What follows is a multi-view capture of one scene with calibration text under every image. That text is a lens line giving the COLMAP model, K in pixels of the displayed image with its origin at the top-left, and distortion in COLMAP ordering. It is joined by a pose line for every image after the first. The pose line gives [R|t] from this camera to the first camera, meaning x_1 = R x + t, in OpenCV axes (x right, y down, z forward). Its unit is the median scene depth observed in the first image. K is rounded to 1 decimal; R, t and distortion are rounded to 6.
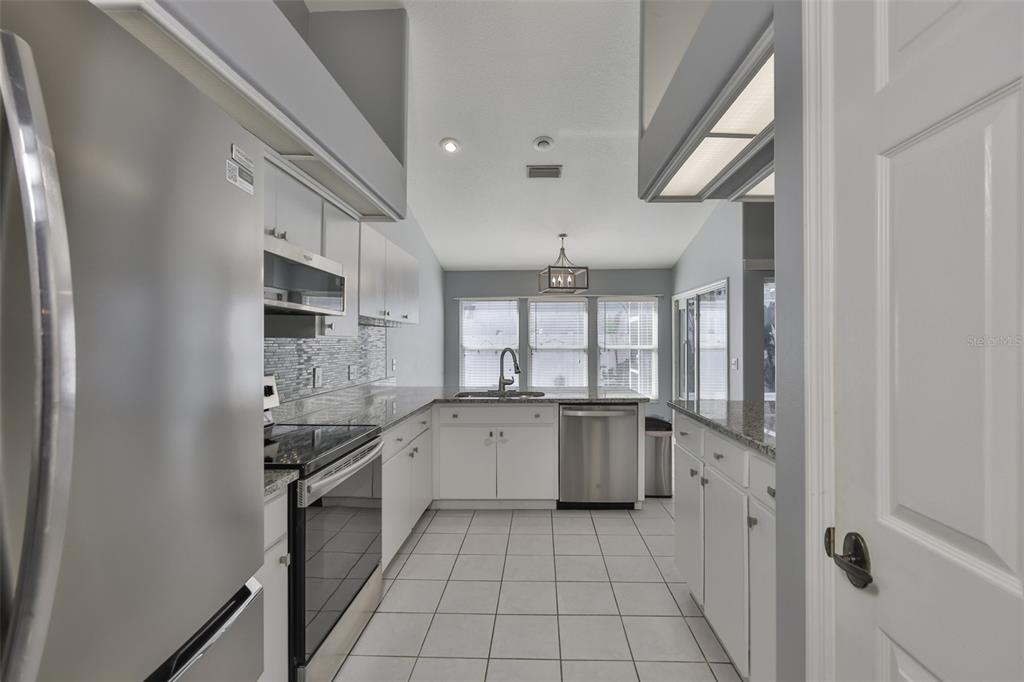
lens RADIAL K [[438.7, 0, 512.0], [0, 438.7, 341.0], [0, 0, 1]] dist [-0.000924, 0.000165]
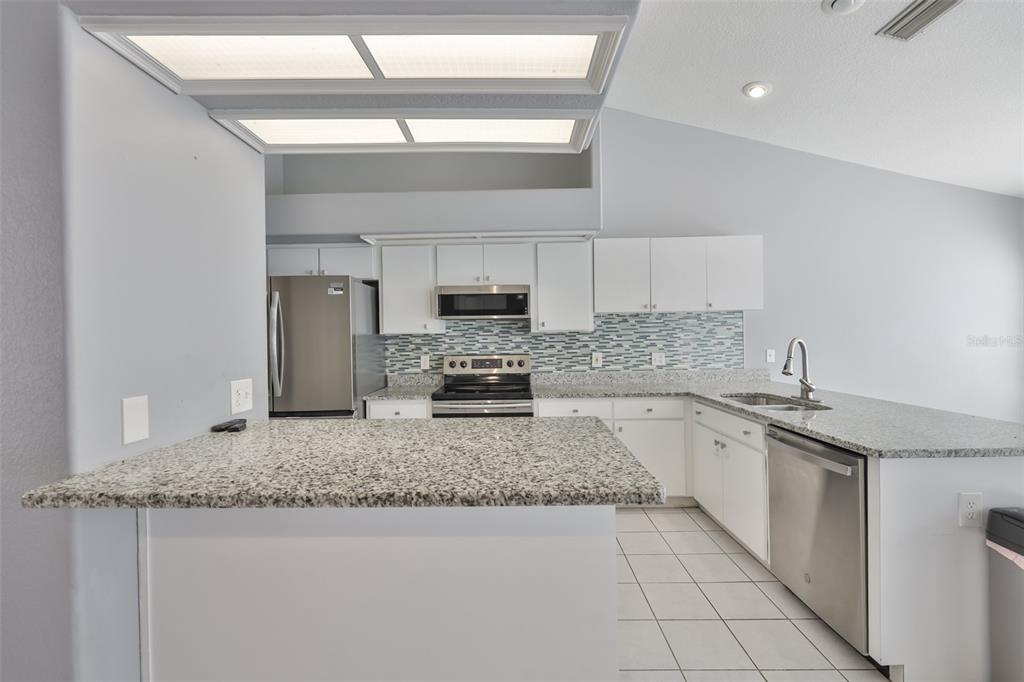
lens RADIAL K [[438.7, 0, 512.0], [0, 438.7, 341.0], [0, 0, 1]] dist [-0.000924, 0.000165]
pose [[0.057847, 0.013429, -0.998235, 0.628563], [0.020434, 0.999684, 0.014633, -0.000158], [0.998116, -0.021244, 0.057554, 0.468704]]
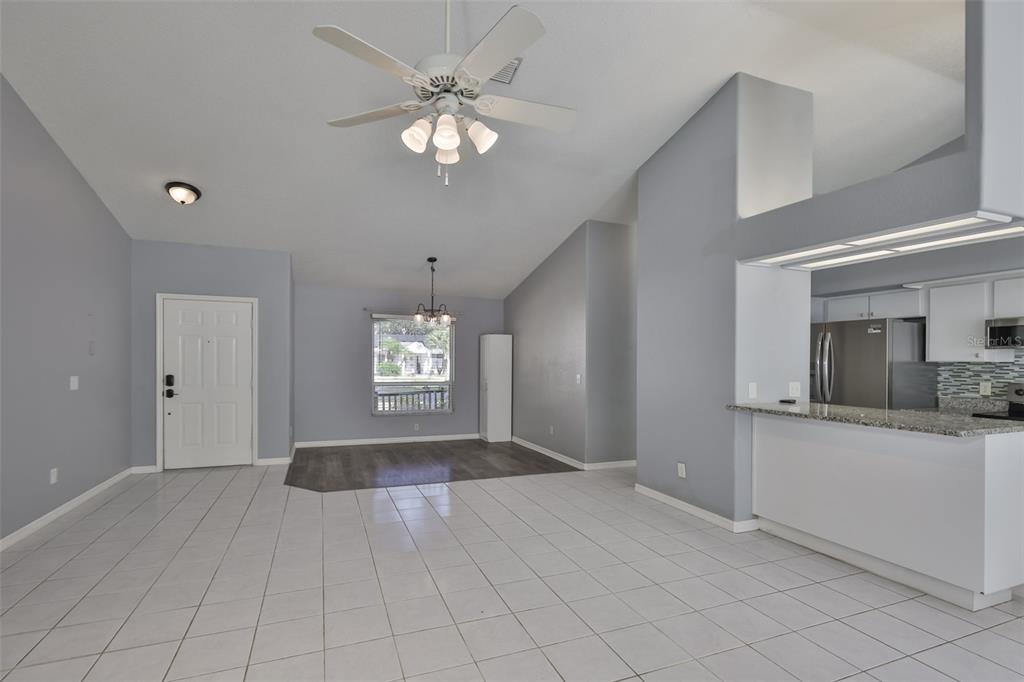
lens RADIAL K [[446.8, 0, 482.4], [0, 446.8, 359.6], [0, 0, 1]] dist [0.000161, 0.000169]
pose [[-0.916868, -0.005539, -0.399152, 1.158150], [-0.002608, 0.999966, -0.007885, 0.000338], [0.399182, -0.006188, -0.916851, 0.825071]]
